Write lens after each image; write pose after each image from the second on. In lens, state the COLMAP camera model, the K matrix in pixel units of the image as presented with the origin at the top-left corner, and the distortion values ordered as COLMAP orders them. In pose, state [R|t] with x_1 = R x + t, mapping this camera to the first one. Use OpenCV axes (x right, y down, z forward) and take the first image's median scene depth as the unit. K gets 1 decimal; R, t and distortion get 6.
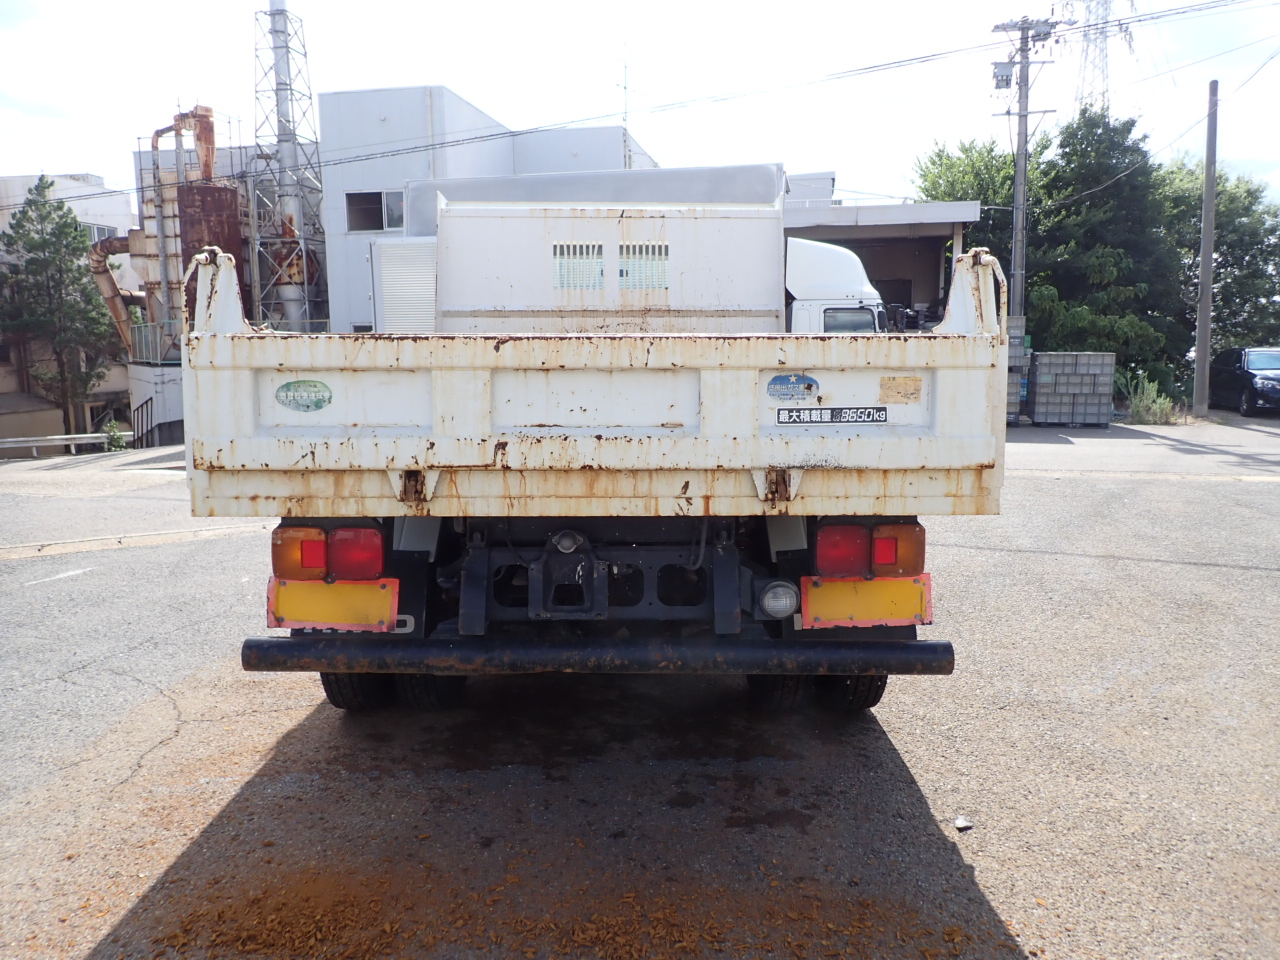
lens RADIAL K [[934.6, 0, 640.0], [0, 934.6, 480.0], [0, 0, 1]] dist [-0.013232, -0.008126]
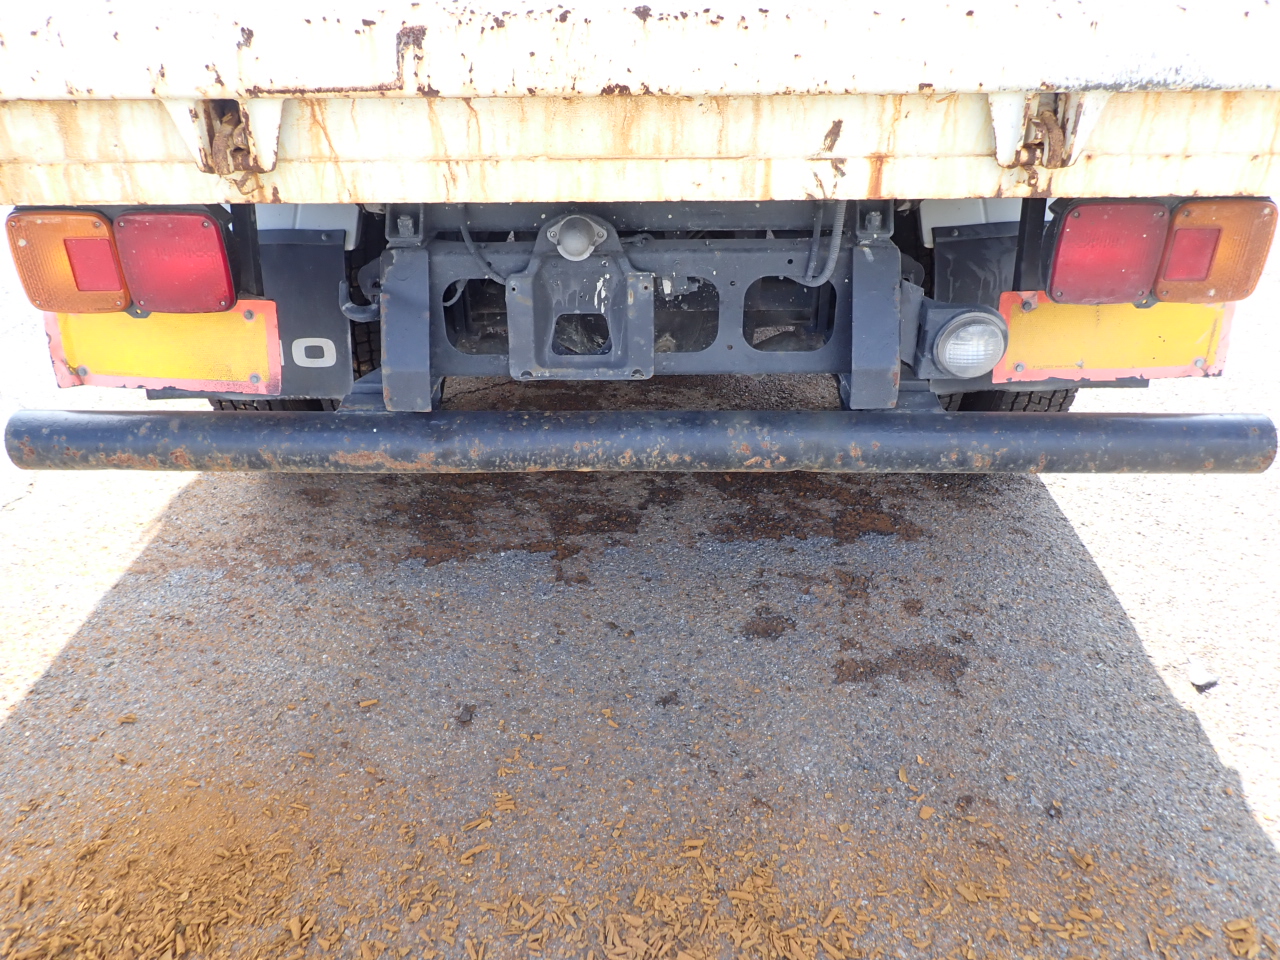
lens RADIAL K [[938.2, 0, 637.0], [0, 938.2, 475.4], [0, 0, 1]] dist [-0.001612, -0.003034]
pose [[0.999772, 0.003013, -0.021121, -0.032826], [0.005637, 0.917481, 0.397741, -0.019832], [0.020577, -0.397769, 0.917255, 0.471464]]
